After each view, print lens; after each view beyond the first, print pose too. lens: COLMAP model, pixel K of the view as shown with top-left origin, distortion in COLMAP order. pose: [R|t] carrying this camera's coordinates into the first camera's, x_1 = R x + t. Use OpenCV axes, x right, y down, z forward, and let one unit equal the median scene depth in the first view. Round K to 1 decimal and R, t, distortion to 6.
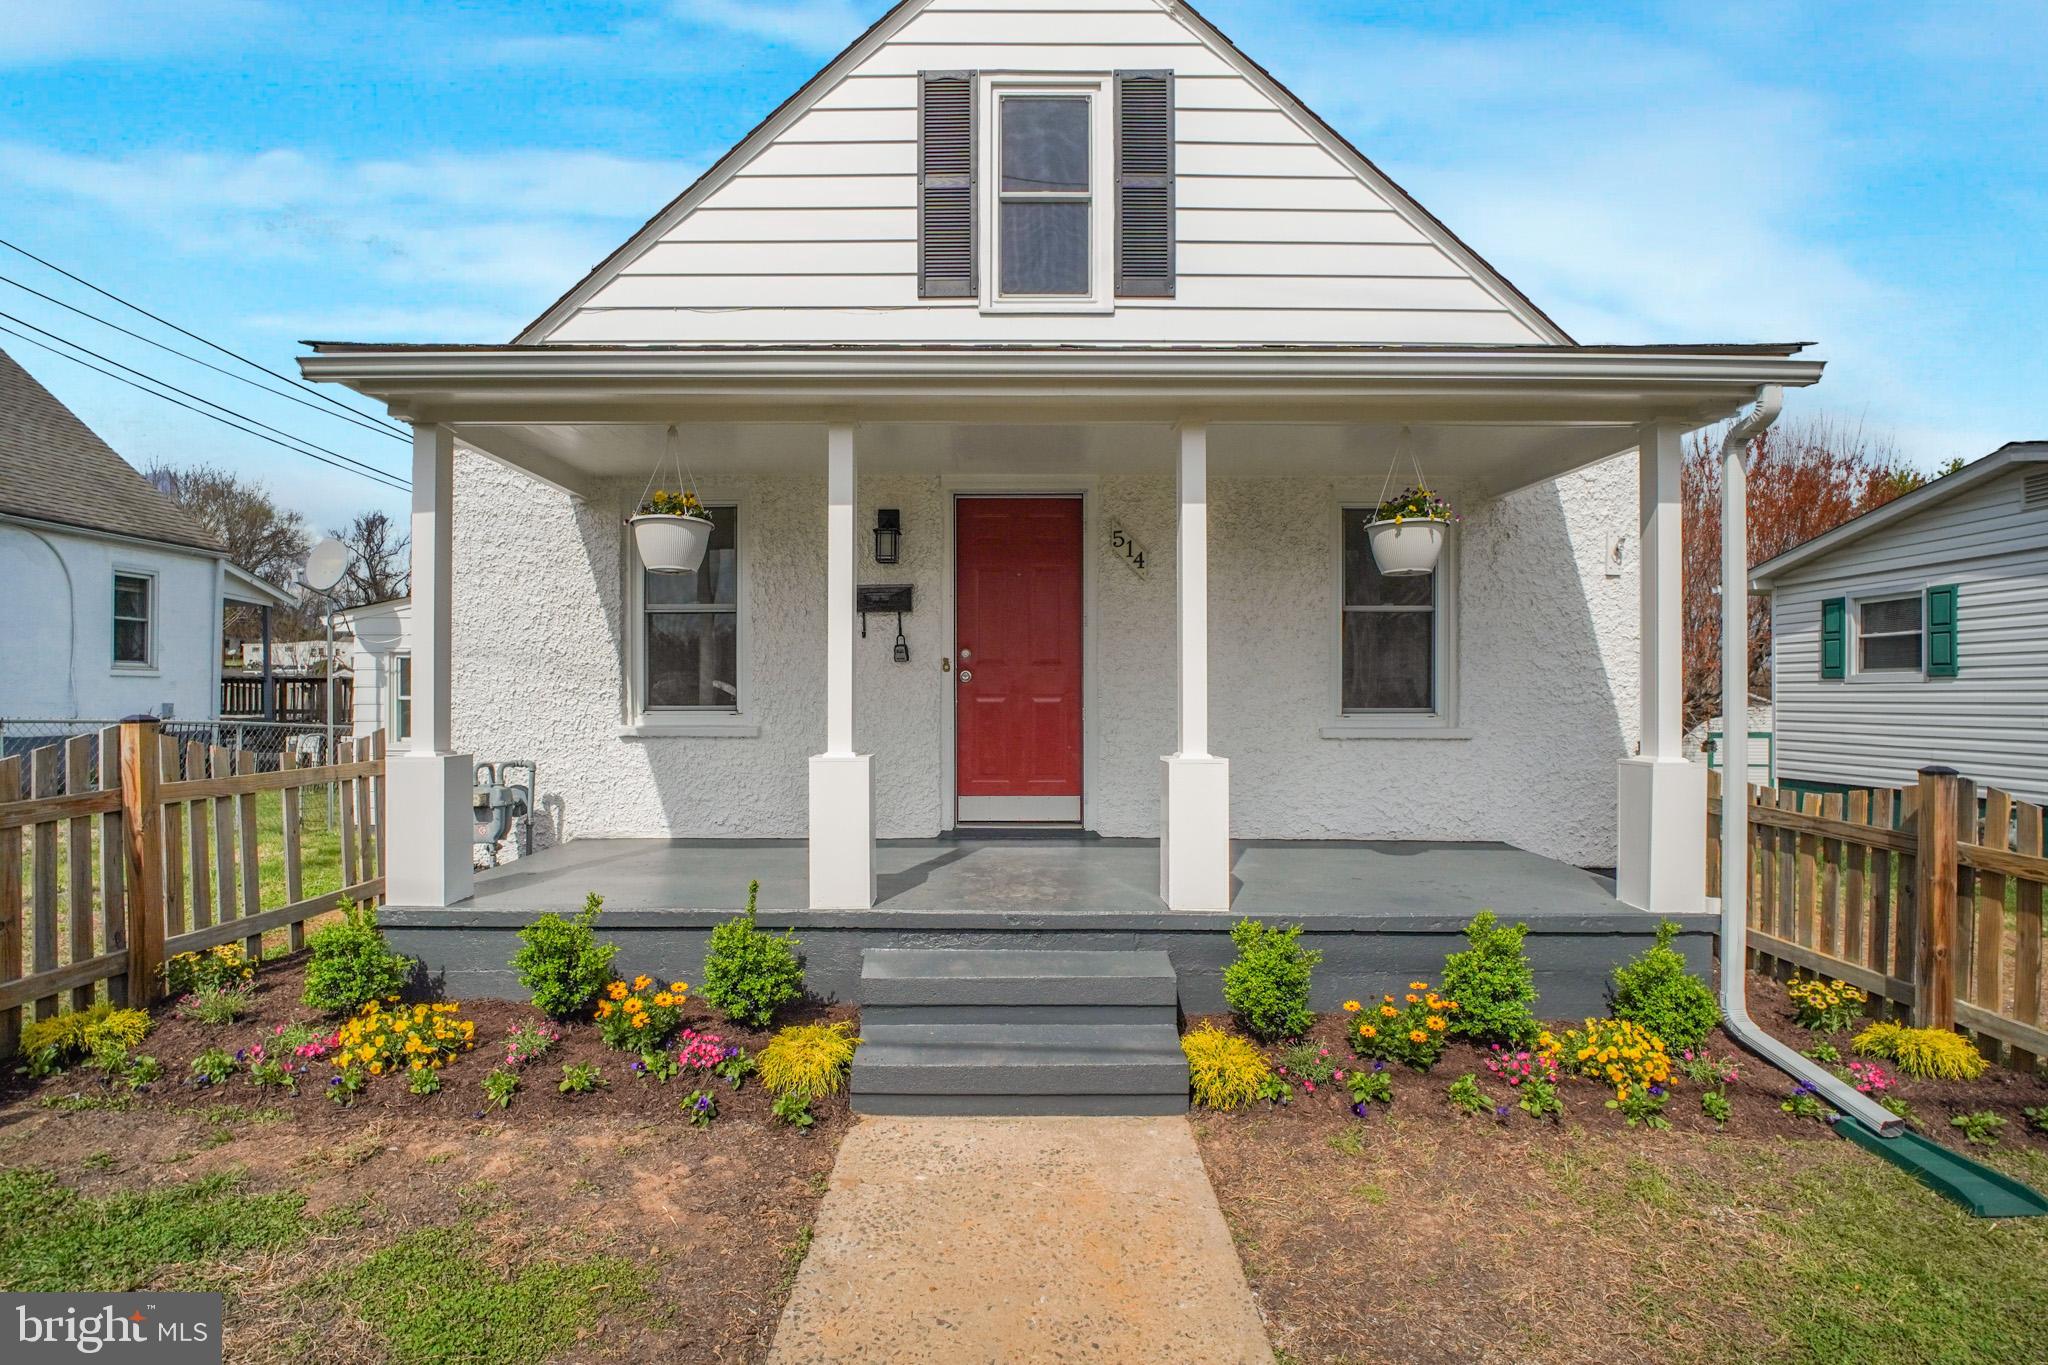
lens RADIAL K [[968.7, 0, 1012.2], [0, 968.7, 692.8], [0, 0, 1]] dist [0.000504, -0.015268]
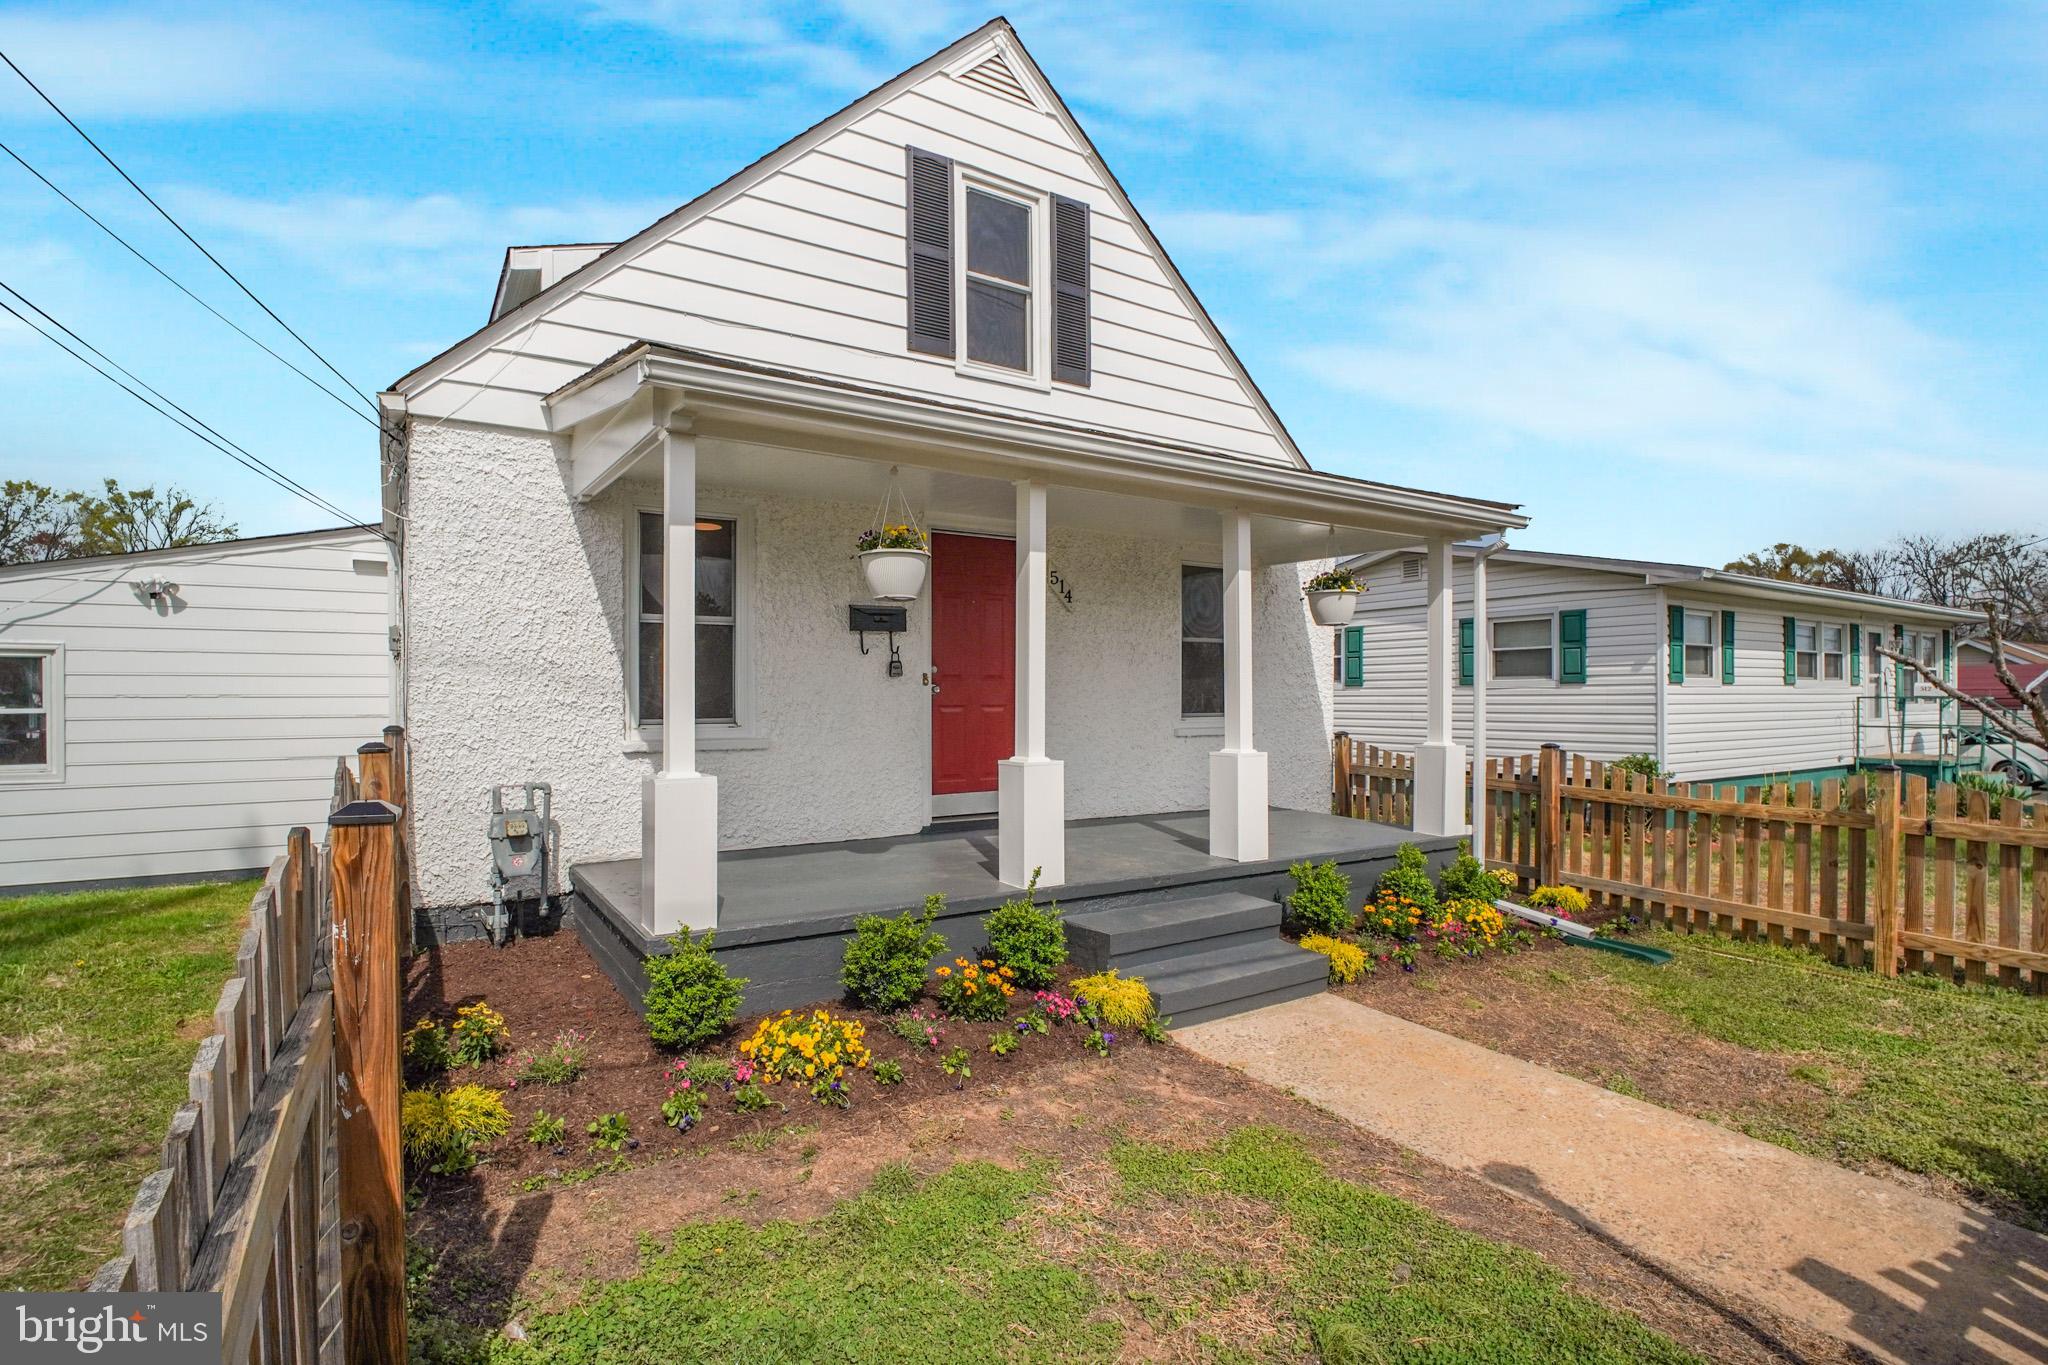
lens RADIAL K [[952.5, 0, 1002.4], [0, 952.5, 693.7], [0, 0, 1]] dist [0.009487, -0.010840]
pose [[0.848430, -0.001006, 0.529307, -0.582159], [0.000781, 0.999999, 0.000649, -0.013009], [-0.529308, -0.000138, 0.848430, 0.011462]]
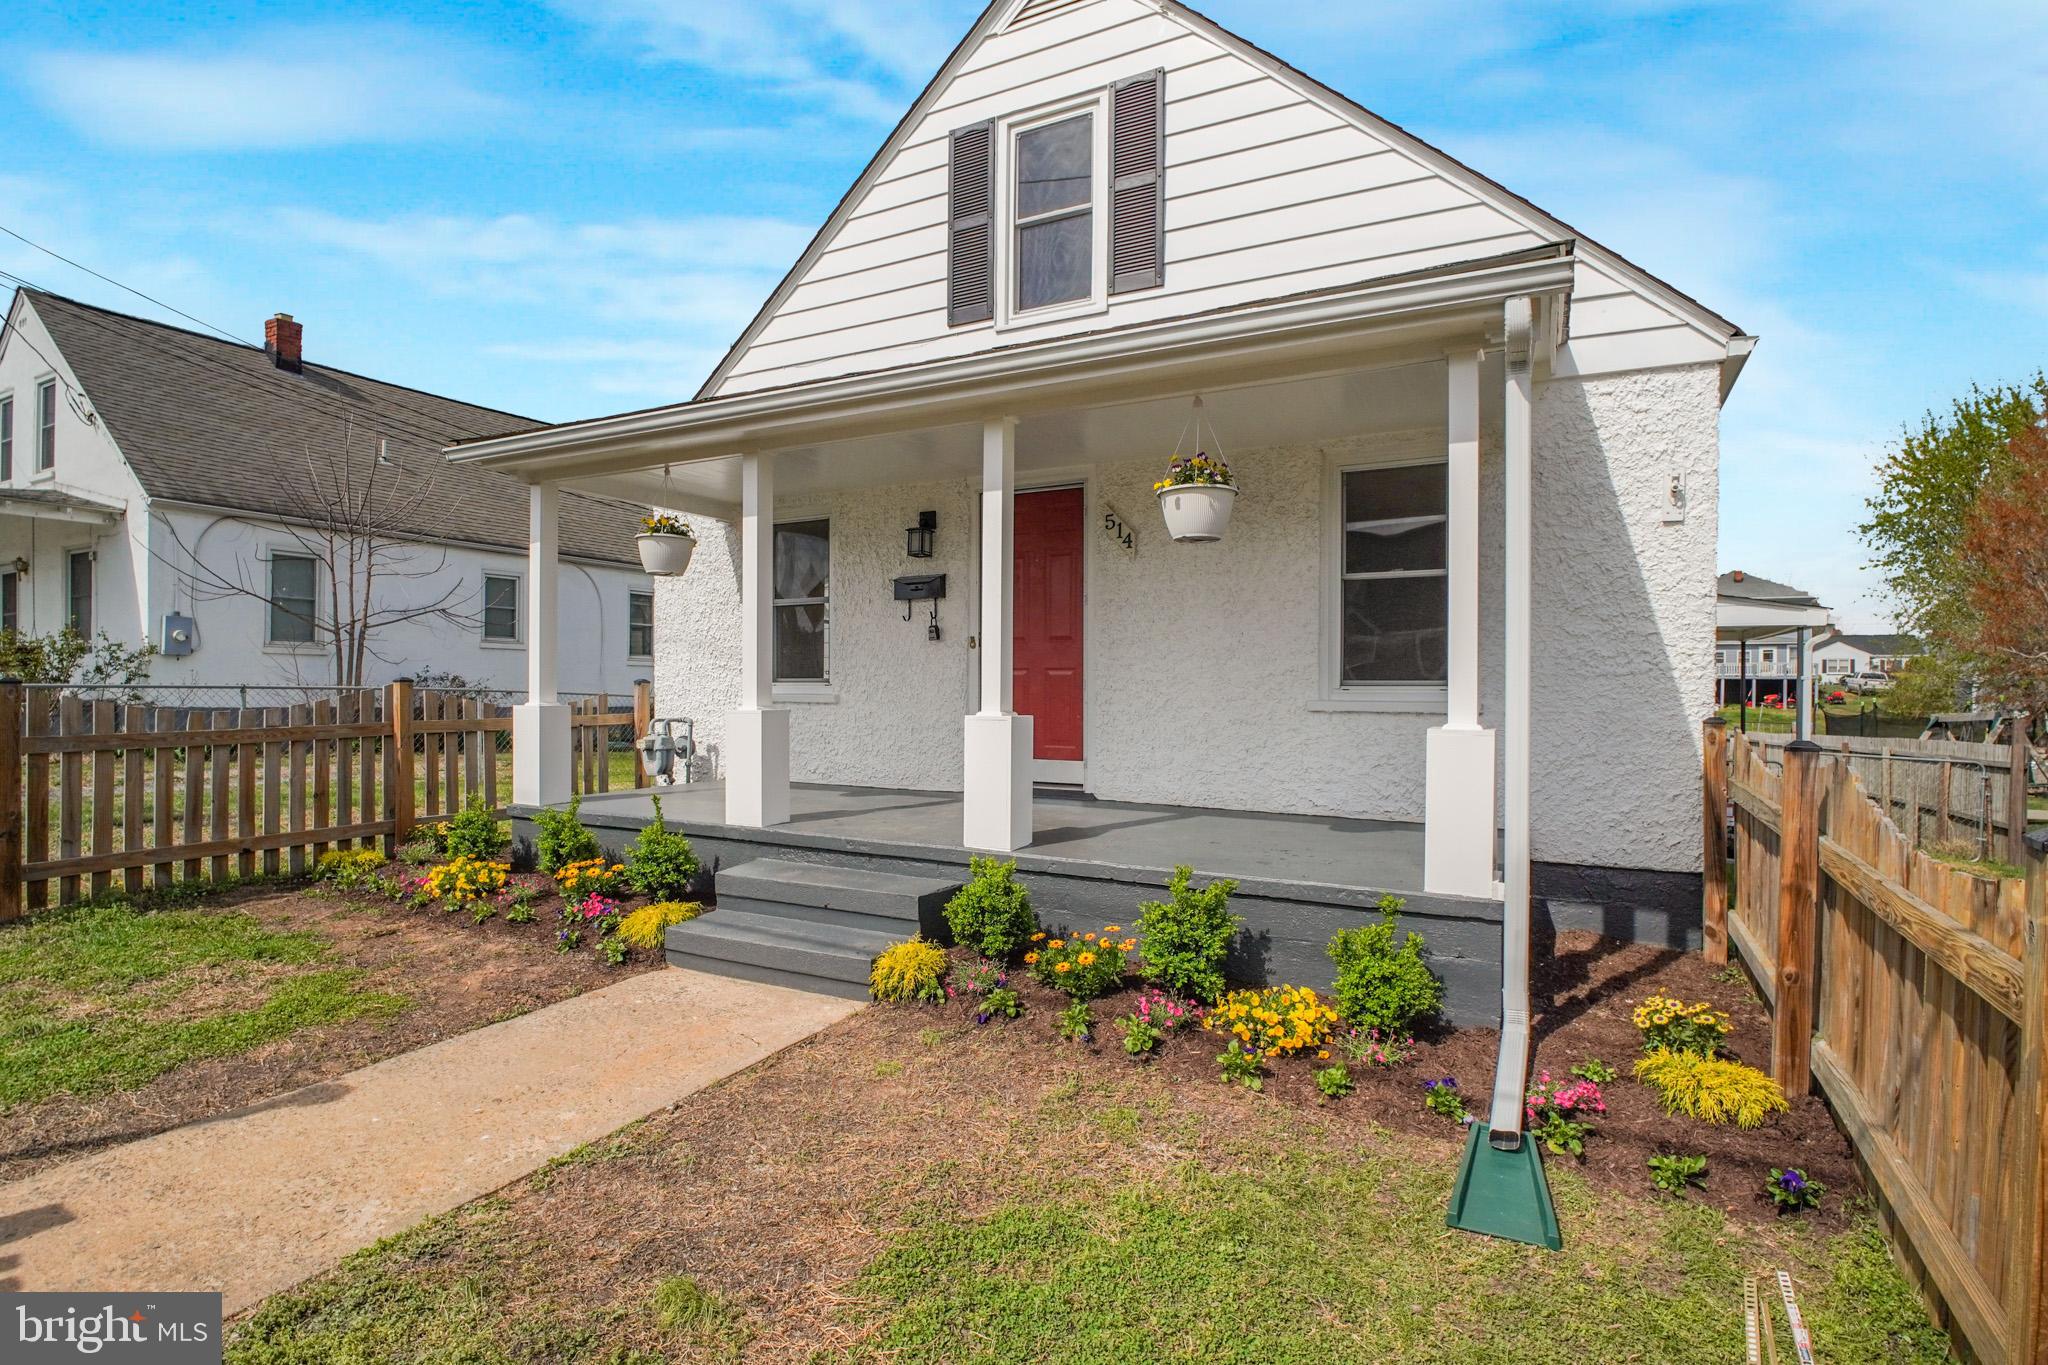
lens RADIAL K [[952.1, 0, 1013.5], [0, 952.1, 690.0], [0, 0, 1]] dist [-0.001314, -0.005141]
pose [[0.893286, 0.005202, -0.449459, 0.486832], [-0.002516, 0.999975, 0.006574, 0.020255], [0.449482, -0.004742, 0.893277, 0.009837]]
